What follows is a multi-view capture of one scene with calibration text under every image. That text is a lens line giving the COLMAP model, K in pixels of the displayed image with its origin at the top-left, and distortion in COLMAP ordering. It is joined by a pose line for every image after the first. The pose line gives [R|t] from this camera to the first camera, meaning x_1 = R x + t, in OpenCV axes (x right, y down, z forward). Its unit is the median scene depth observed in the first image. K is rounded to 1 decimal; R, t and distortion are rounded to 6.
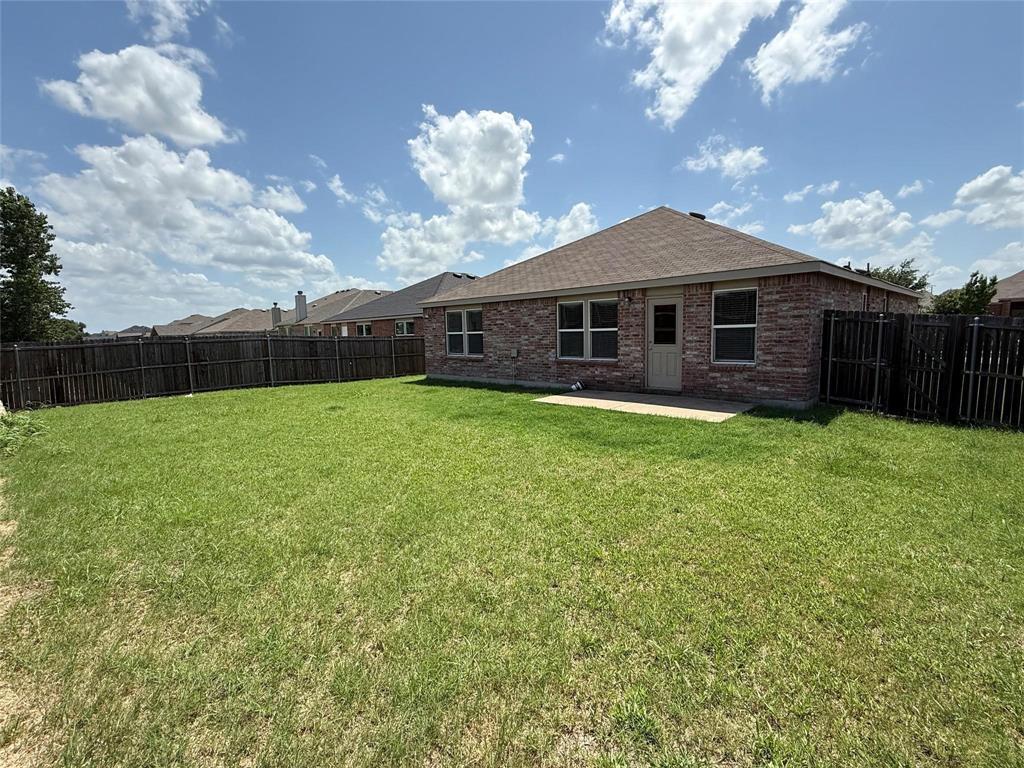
lens RADIAL K [[481.0, 0, 515.5], [0, 481.0, 386.9], [0, 0, 1]] dist [-0.005316, -0.000705]
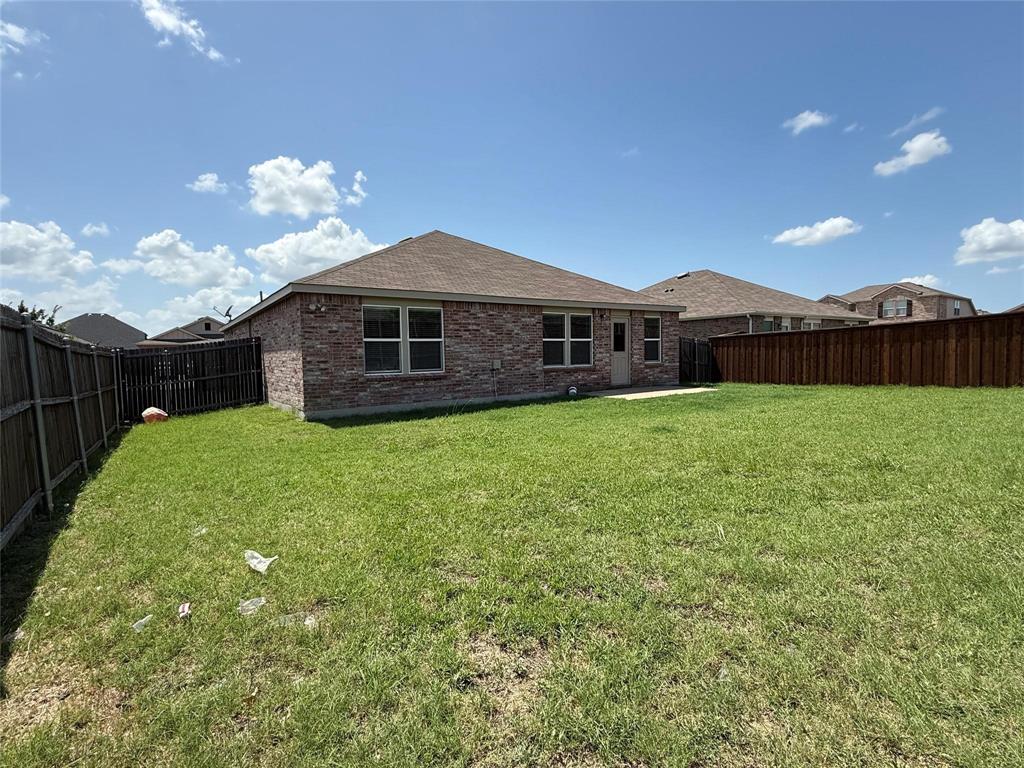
lens RADIAL K [[481.0, 0, 515.6], [0, 481.0, 383.9], [0, 0, 1]] dist [-0.005316, -0.000705]
pose [[0.174453, -0.040777, 0.983821, -0.881284], [0.130427, 0.991295, 0.017959, -0.049303], [-0.975989, 0.125184, 0.178253, 0.858134]]
